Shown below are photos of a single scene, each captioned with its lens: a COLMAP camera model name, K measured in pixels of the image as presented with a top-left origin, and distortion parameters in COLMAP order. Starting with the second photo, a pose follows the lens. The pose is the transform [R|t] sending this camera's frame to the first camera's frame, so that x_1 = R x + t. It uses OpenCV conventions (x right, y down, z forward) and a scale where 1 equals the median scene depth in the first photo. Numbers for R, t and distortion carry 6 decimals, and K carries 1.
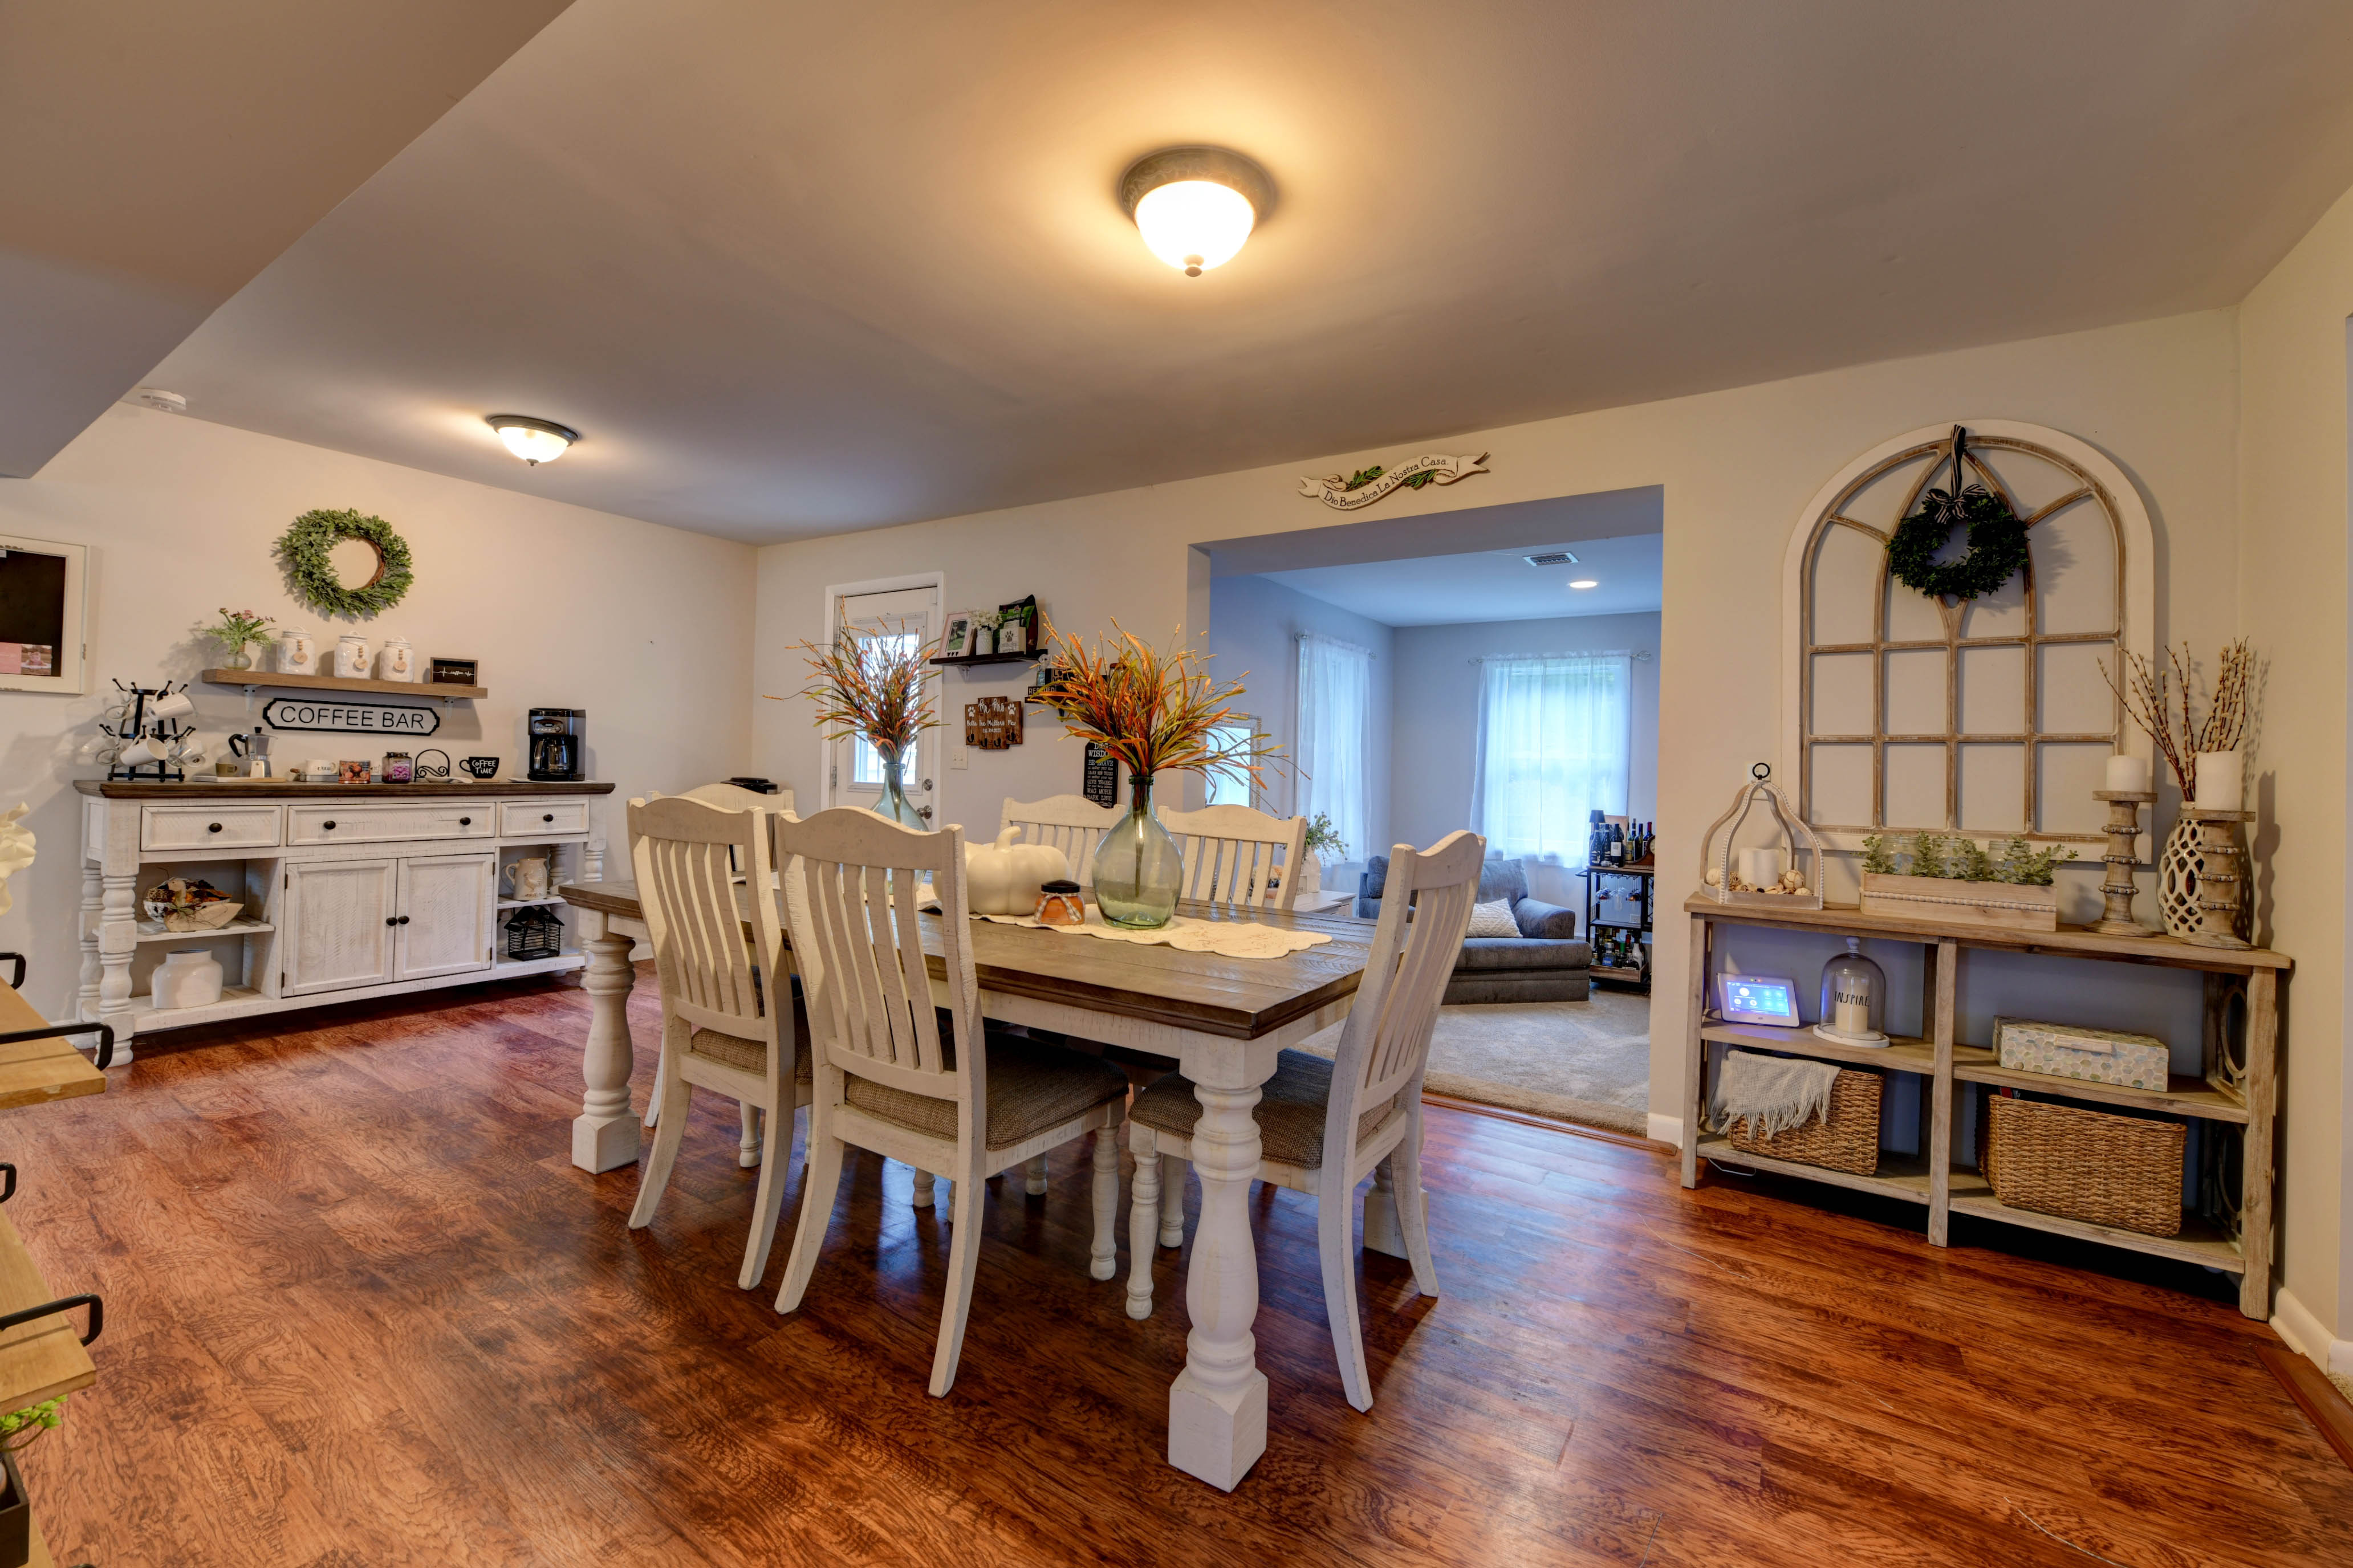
lens RADIAL K [[954.9, 0, 1182.2], [0, 954.9, 755.5], [0, 0, 1]] dist [-0.011442, -0.000490]
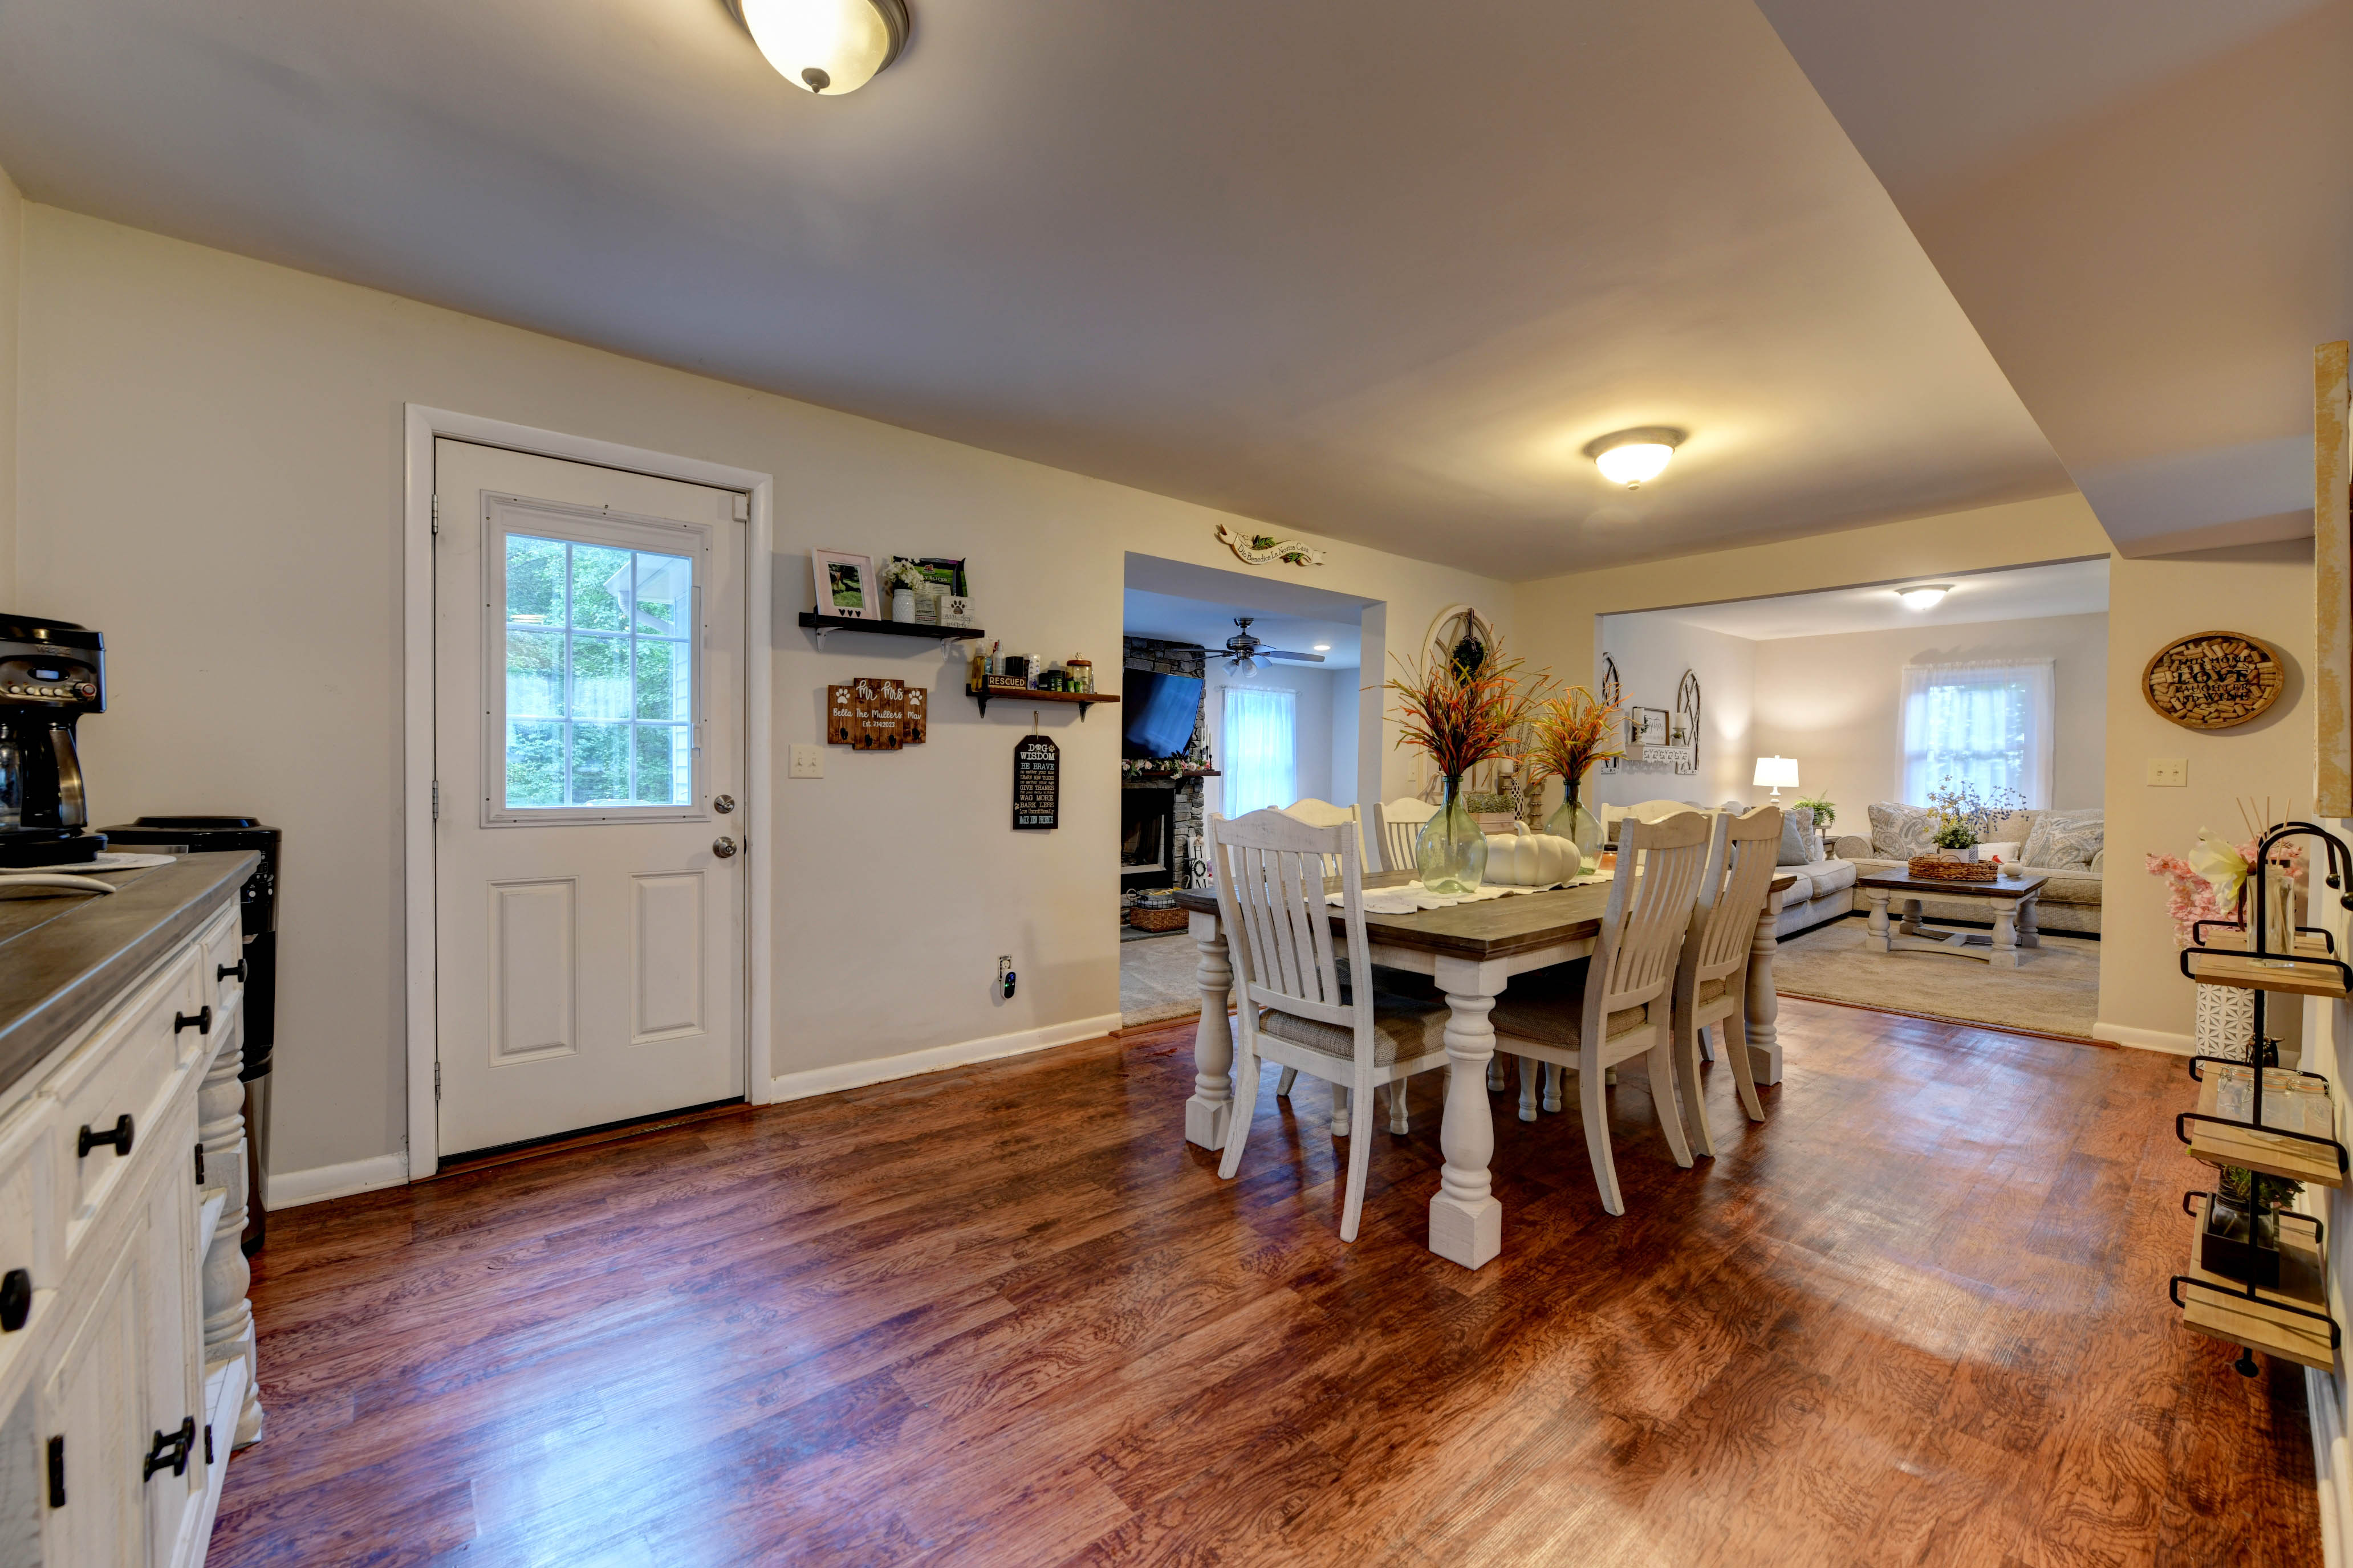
lens RADIAL K [[930.1, 0, 1184.6], [0, 930.1, 783.2], [0, 0, 1]] dist [-0.010903, -0.000365]
pose [[0.289259, -0.036585, 0.956552, -1.425076], [-0.012634, 0.999036, 0.042030, -0.024321], [-0.957167, -0.024243, 0.288518, 0.985046]]
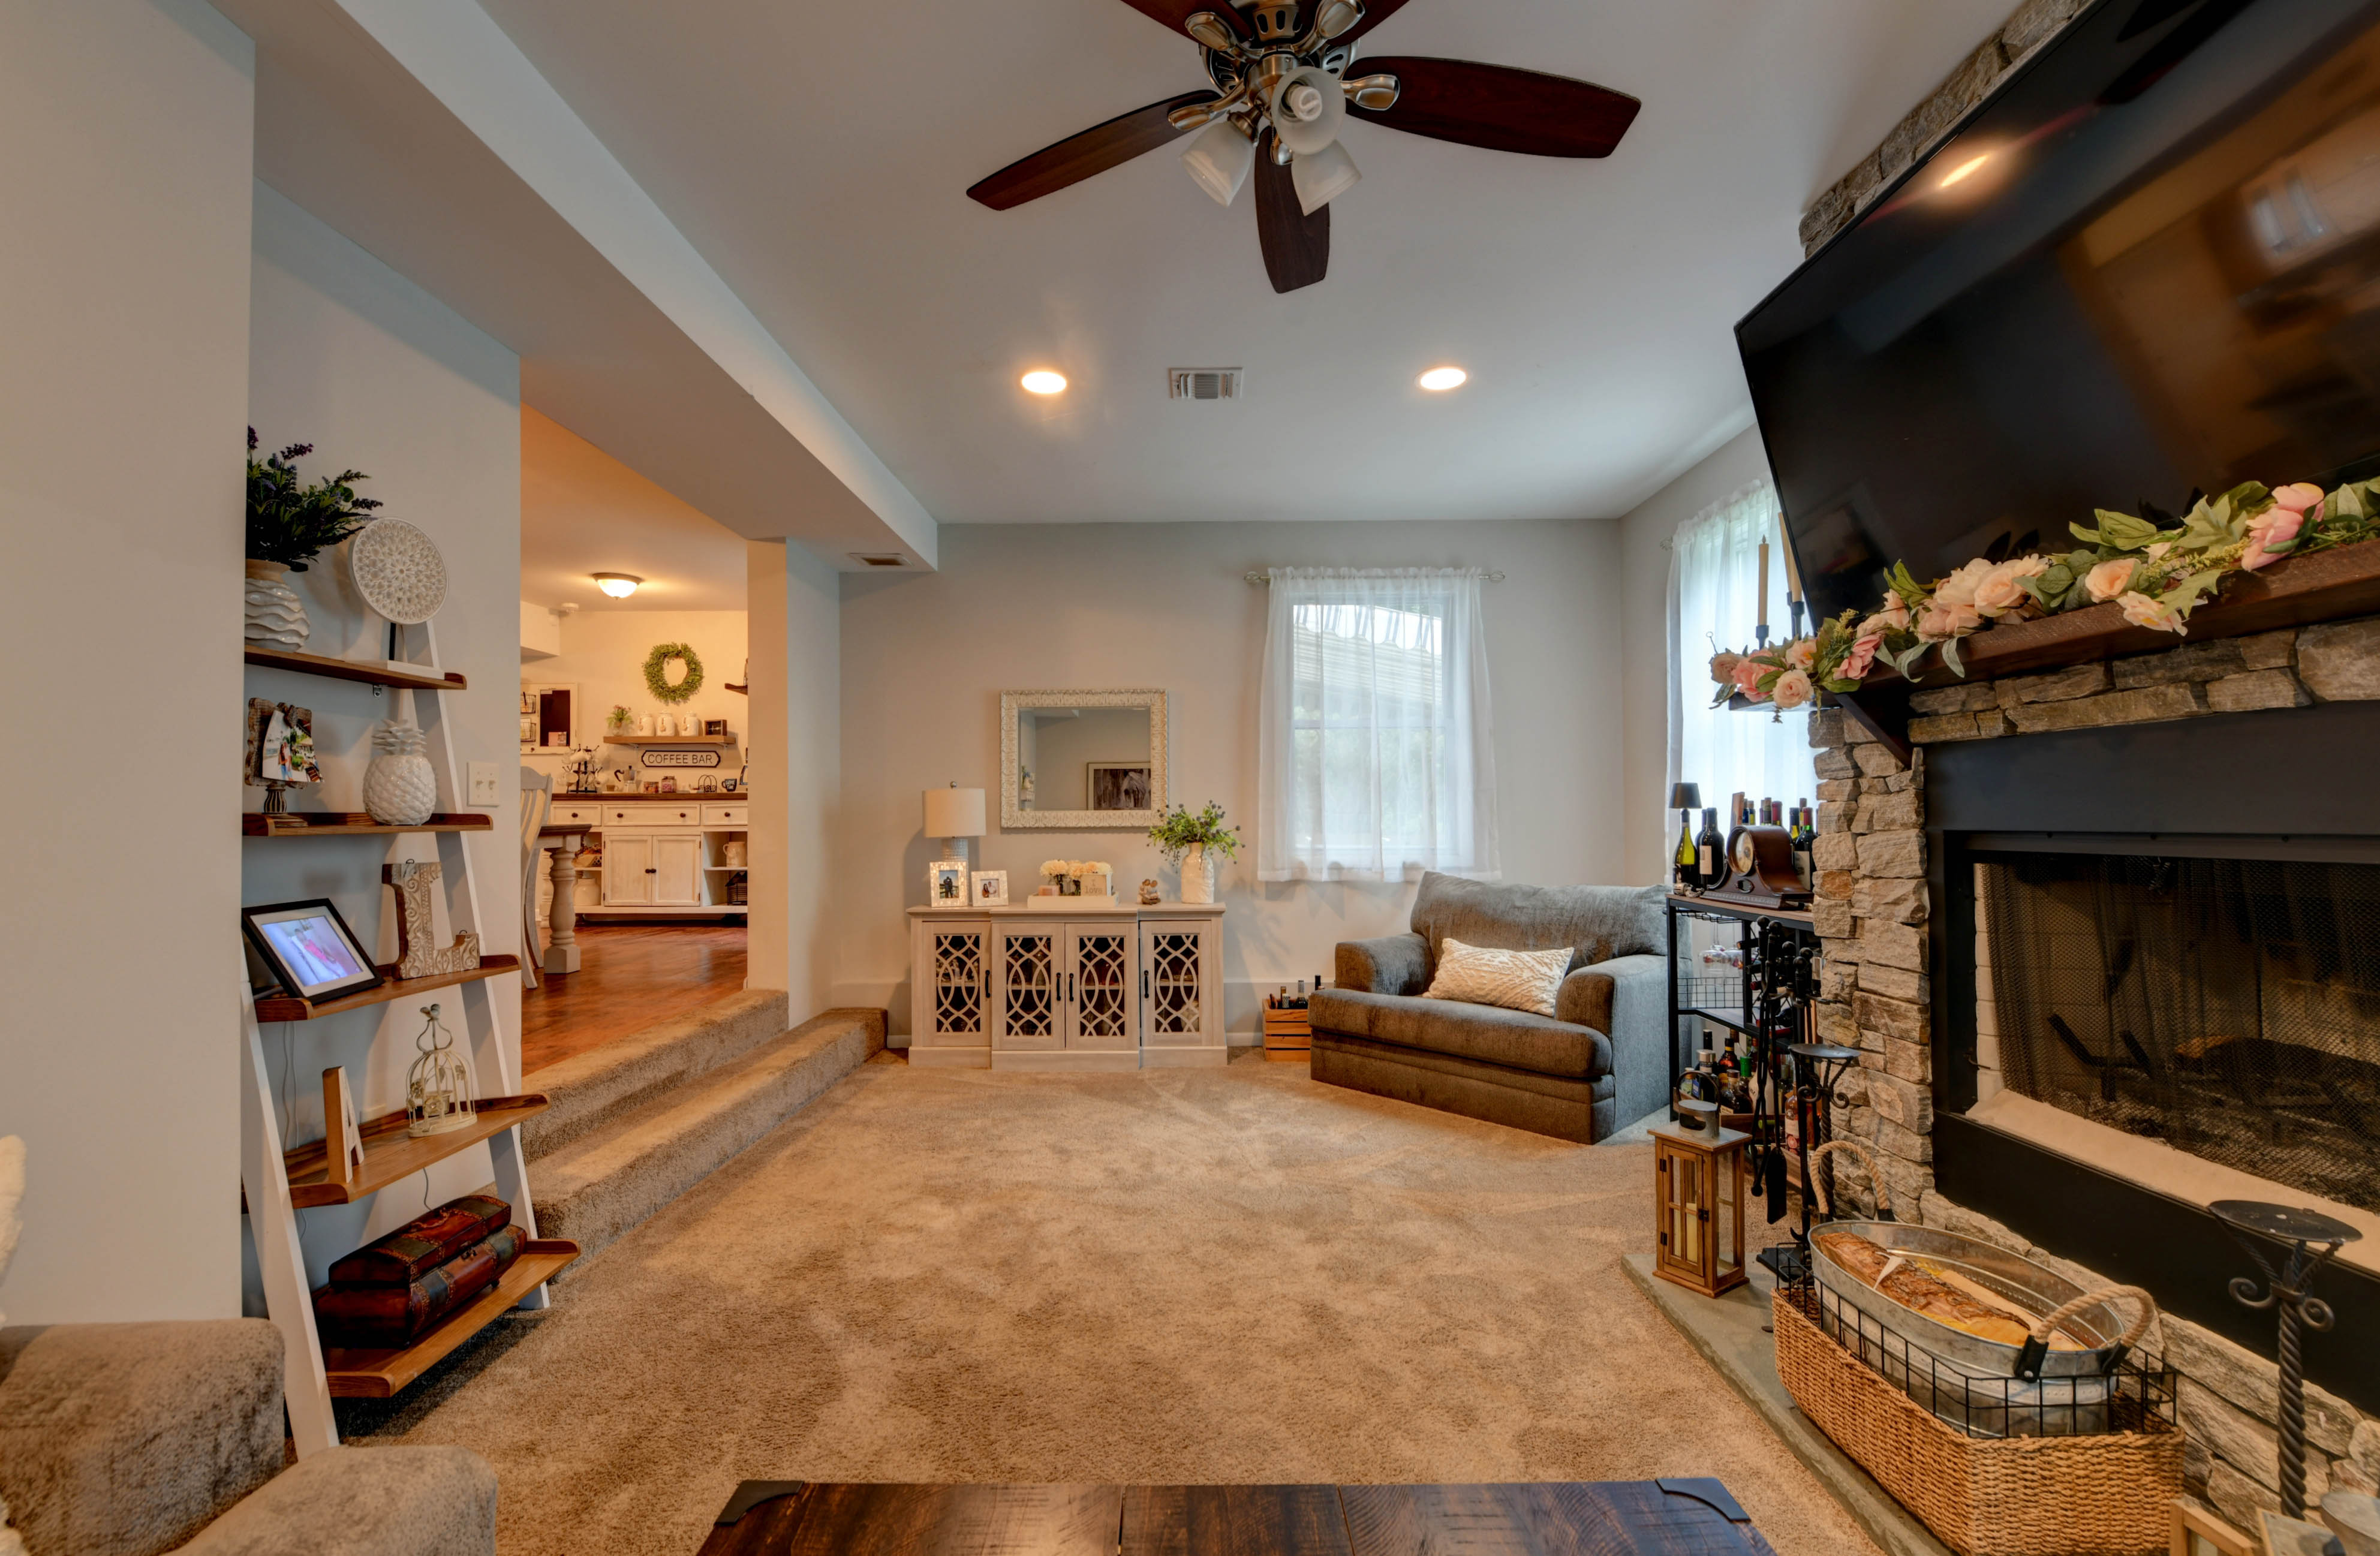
lens RADIAL K [[1003.9, 0, 1185.0], [0, 1003.9, 793.6], [0, 0, 1]] dist [-0.013012, -0.000262]
pose [[0.535528, -0.046484, -0.843237, 1.861124], [0.027376, 0.998915, -0.037680, 0.187578], [0.844074, -0.002906, 0.536219, 1.230177]]
